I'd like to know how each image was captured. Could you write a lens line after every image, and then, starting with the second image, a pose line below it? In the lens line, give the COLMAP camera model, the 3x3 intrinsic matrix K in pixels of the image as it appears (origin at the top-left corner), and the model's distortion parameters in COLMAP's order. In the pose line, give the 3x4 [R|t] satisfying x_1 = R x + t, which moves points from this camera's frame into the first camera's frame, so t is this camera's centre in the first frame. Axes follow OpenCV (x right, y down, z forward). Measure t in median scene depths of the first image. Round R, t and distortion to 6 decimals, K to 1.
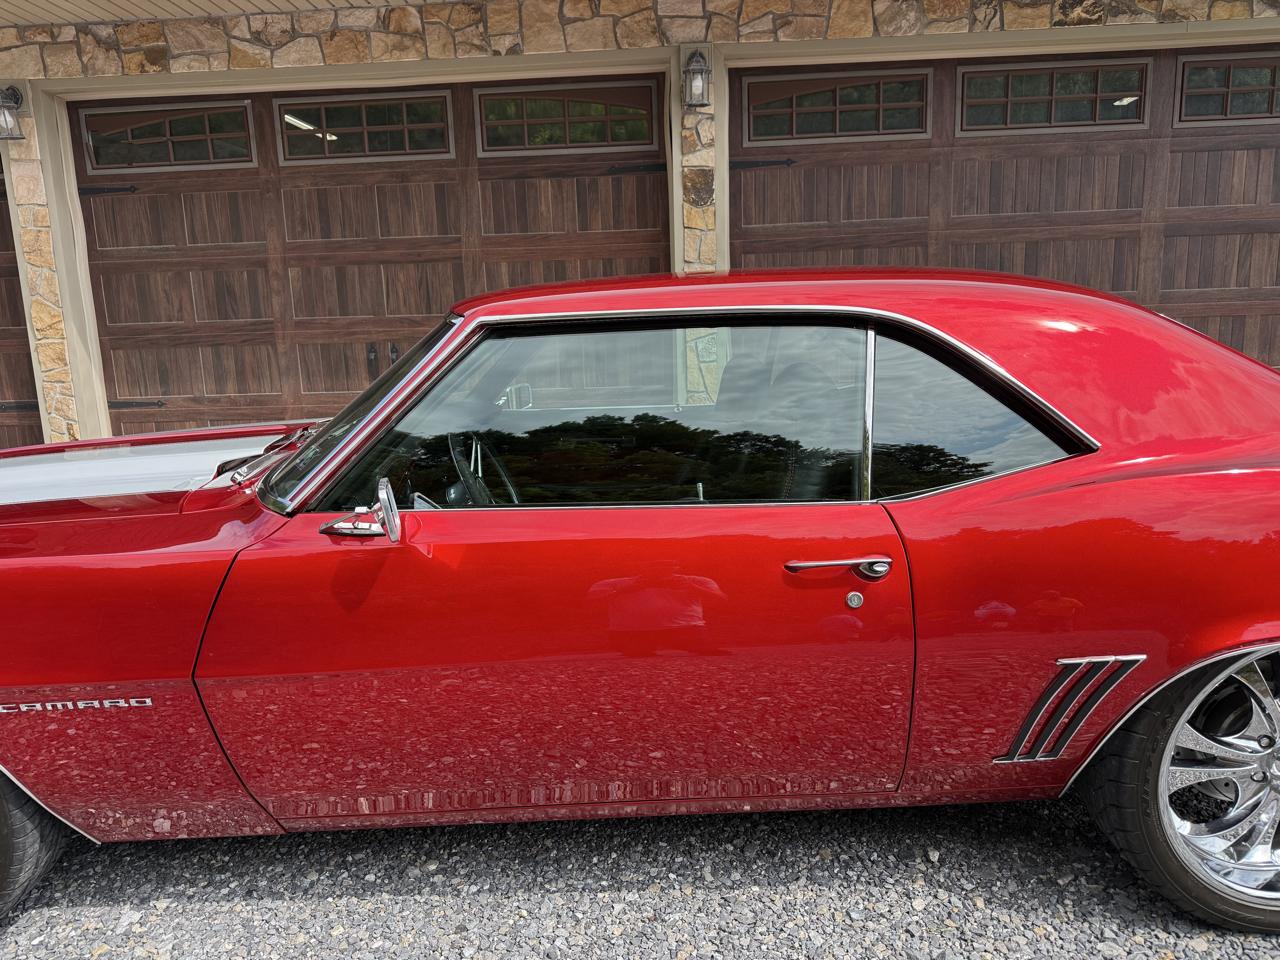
lens RADIAL K [[910.1, 0, 645.9], [0, 910.1, 491.2], [0, 0, 1]] dist [0.009837, -0.007650]
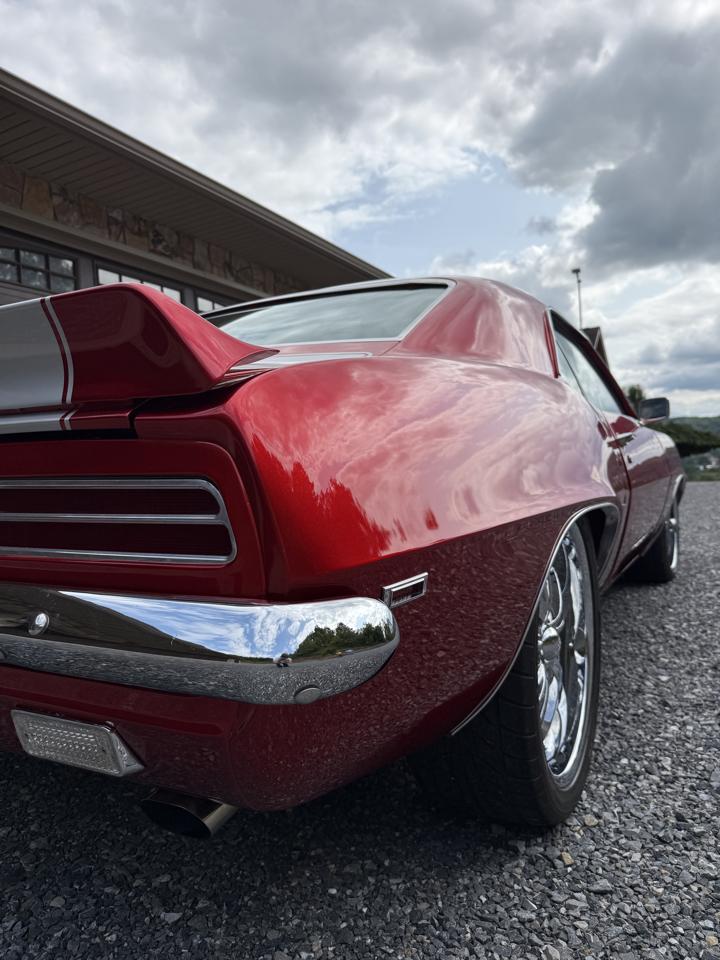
lens RADIAL K [[688.1, 0, 356.2], [0, 688.1, 473.9], [0, 0, 1]] dist [0.002174, -0.005663]
pose [[0.408252, -0.006821, 0.912844, -0.483547], [0.217727, 0.971841, -0.090112, 0.046311], [-0.886524, 0.235540, 0.398242, 0.296389]]
